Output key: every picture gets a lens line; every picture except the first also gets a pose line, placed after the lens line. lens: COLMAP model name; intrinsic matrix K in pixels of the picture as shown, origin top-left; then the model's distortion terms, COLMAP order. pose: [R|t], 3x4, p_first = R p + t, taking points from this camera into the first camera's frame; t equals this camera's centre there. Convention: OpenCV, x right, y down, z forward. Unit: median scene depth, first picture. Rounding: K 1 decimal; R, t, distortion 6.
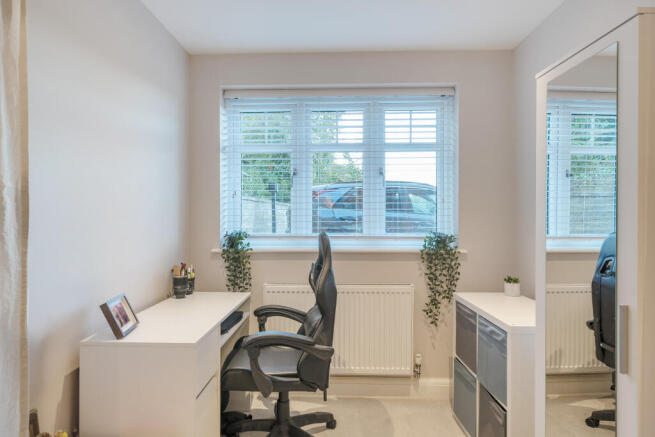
lens RADIAL K [[388.4, 0, 326.4], [0, 388.4, 218.8], [0, 0, 1]] dist [-0.006028, -0.001063]
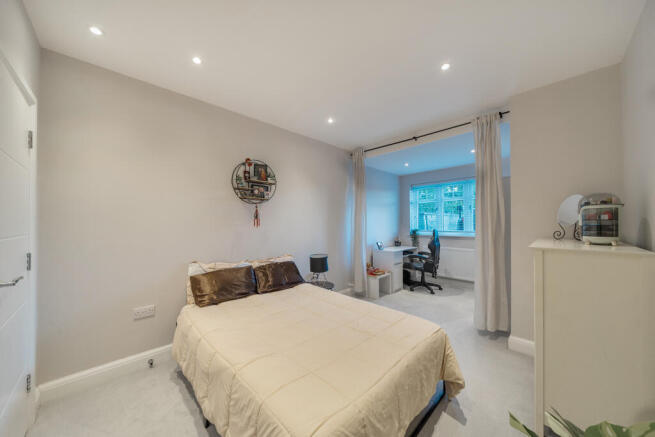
lens RADIAL K [[225.9, 0, 328.1], [0, 225.9, 223.1], [0, 0, 1]] dist [-0.002765, -0.000066]
pose [[0.719582, -0.007612, -0.694365, 0.565890], [0.000943, 0.999950, -0.009985, 0.003781], [0.694406, 0.006530, 0.719553, -0.870306]]
